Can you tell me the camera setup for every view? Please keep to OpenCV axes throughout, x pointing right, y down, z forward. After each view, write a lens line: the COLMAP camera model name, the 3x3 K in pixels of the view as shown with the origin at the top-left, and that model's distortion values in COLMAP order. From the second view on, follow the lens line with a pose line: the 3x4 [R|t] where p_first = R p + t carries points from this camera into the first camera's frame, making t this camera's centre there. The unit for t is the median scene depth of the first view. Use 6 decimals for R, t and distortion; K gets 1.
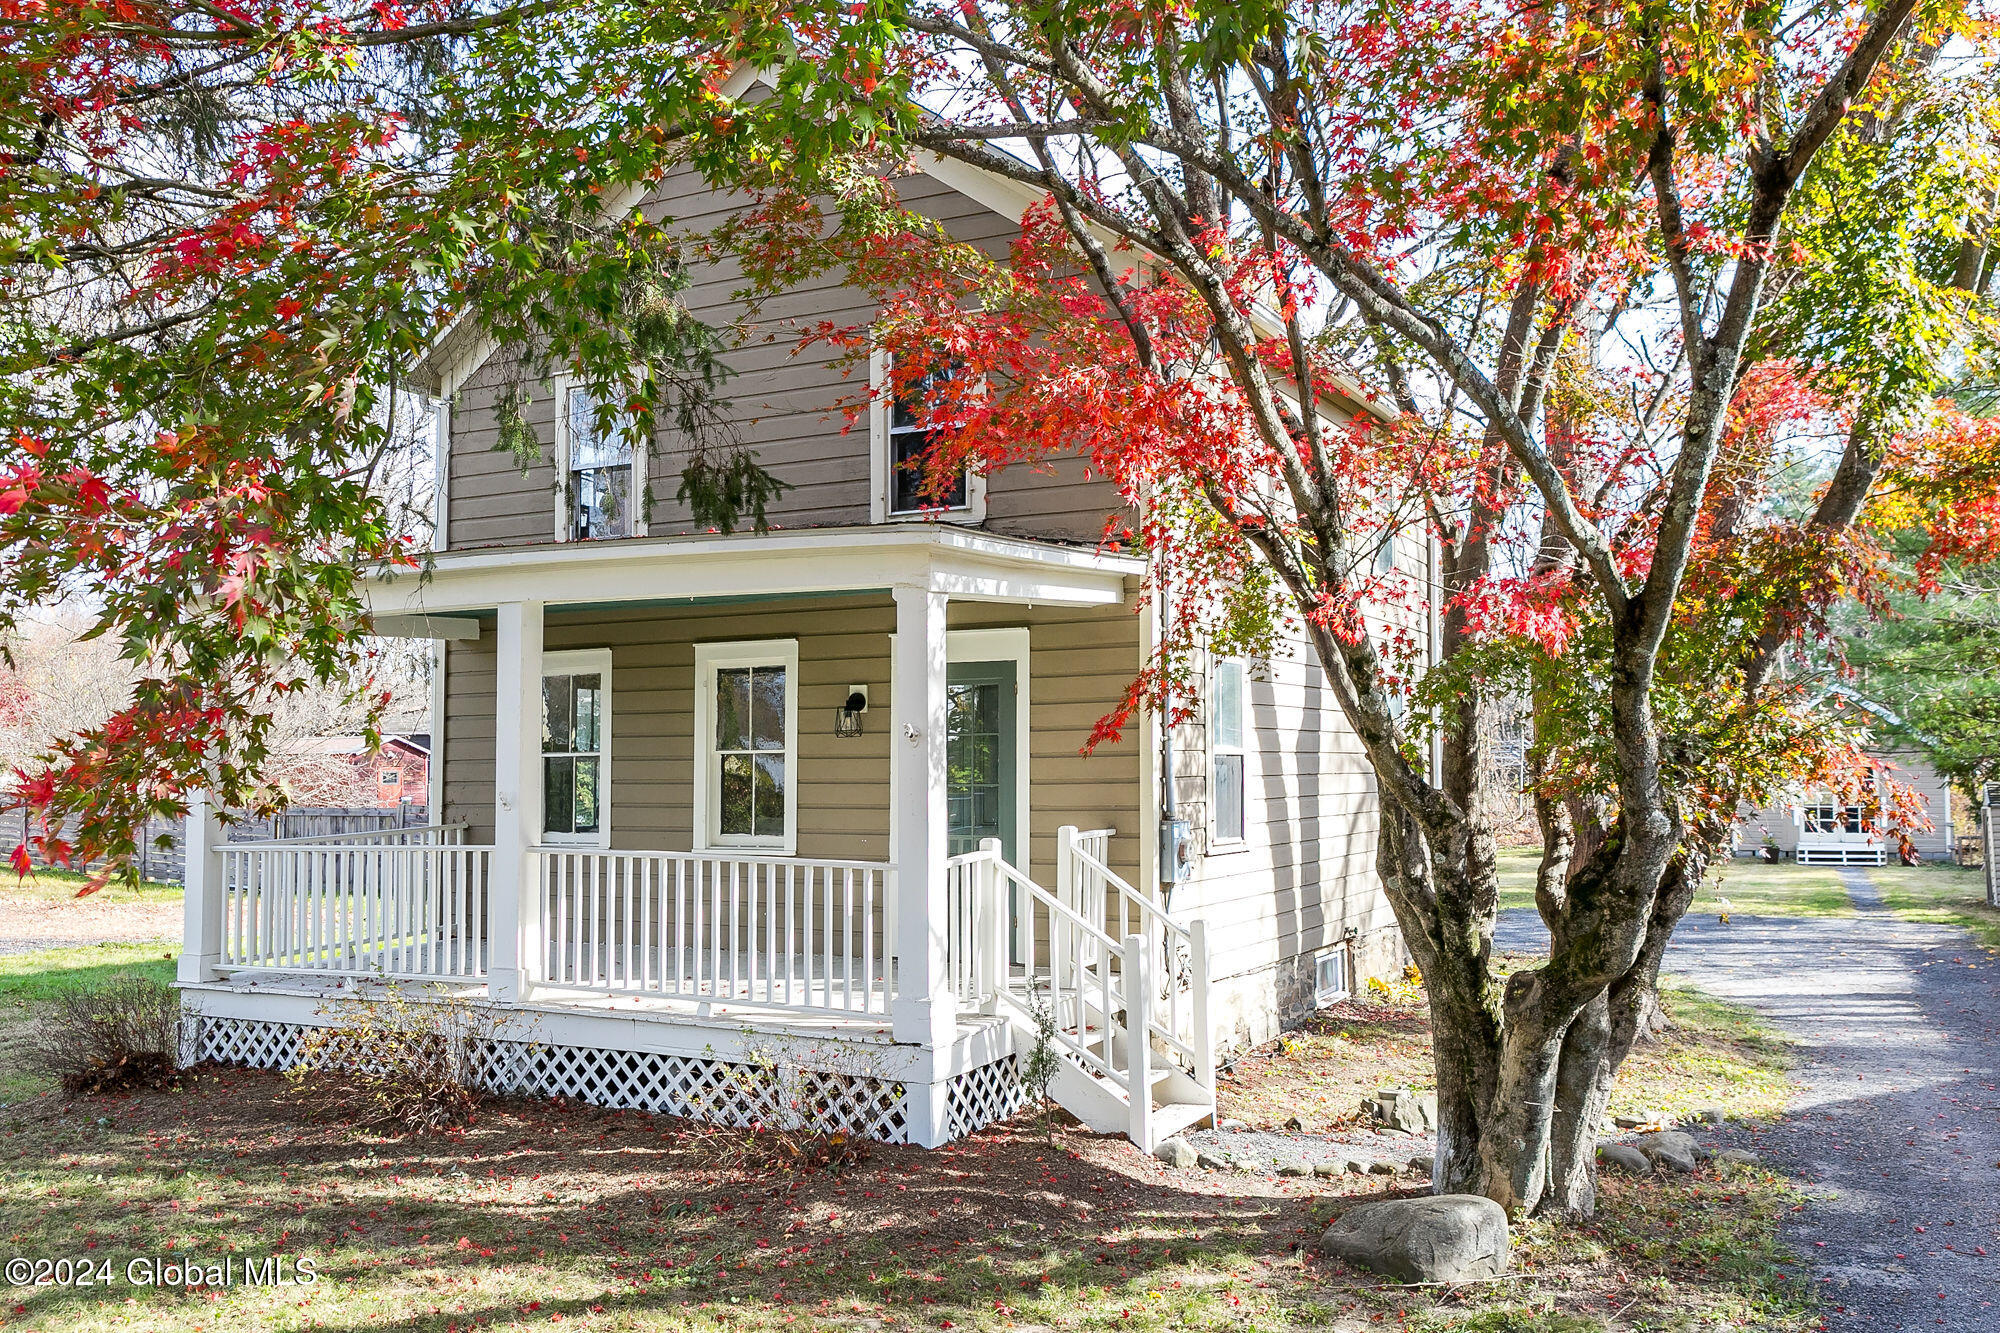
lens RADIAL K [[1617.5, 0, 1000.0], [0, 1617.5, 666.5], [0, 0, 1]] dist [0.029826, -0.000478]
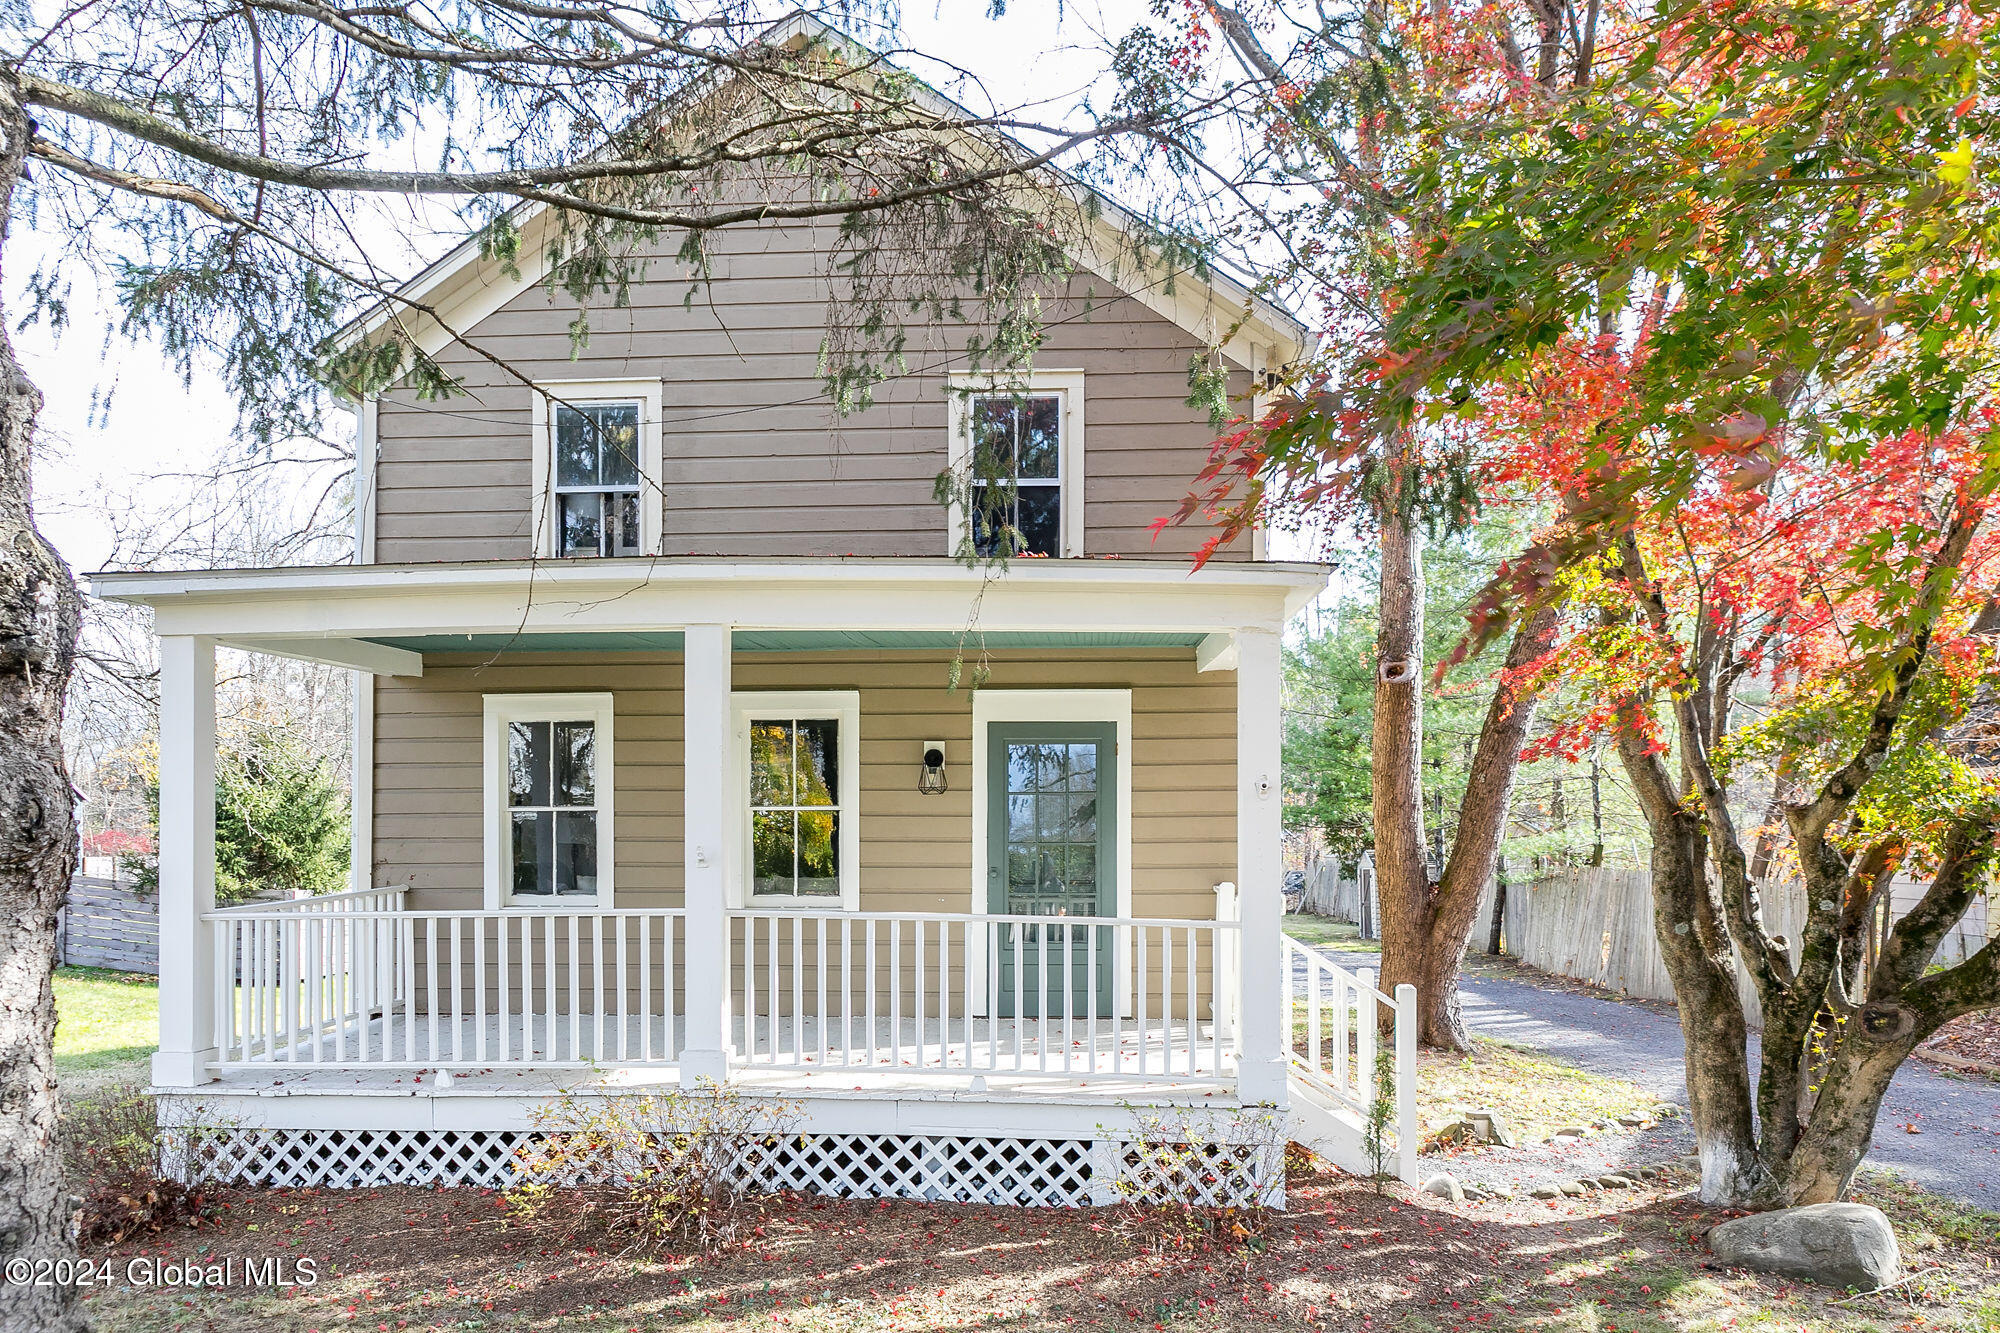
lens RADIAL K [[1377.5, 0, 1000.0], [0, 1377.5, 729.8], [0, 0, 1]] dist [-0.001375, -0.000876]
pose [[0.912611, 0.034420, 0.407378, -0.479259], [-0.031063, 0.999407, -0.014854, 0.019219], [-0.407648, 0.000902, 0.913139, 0.261018]]
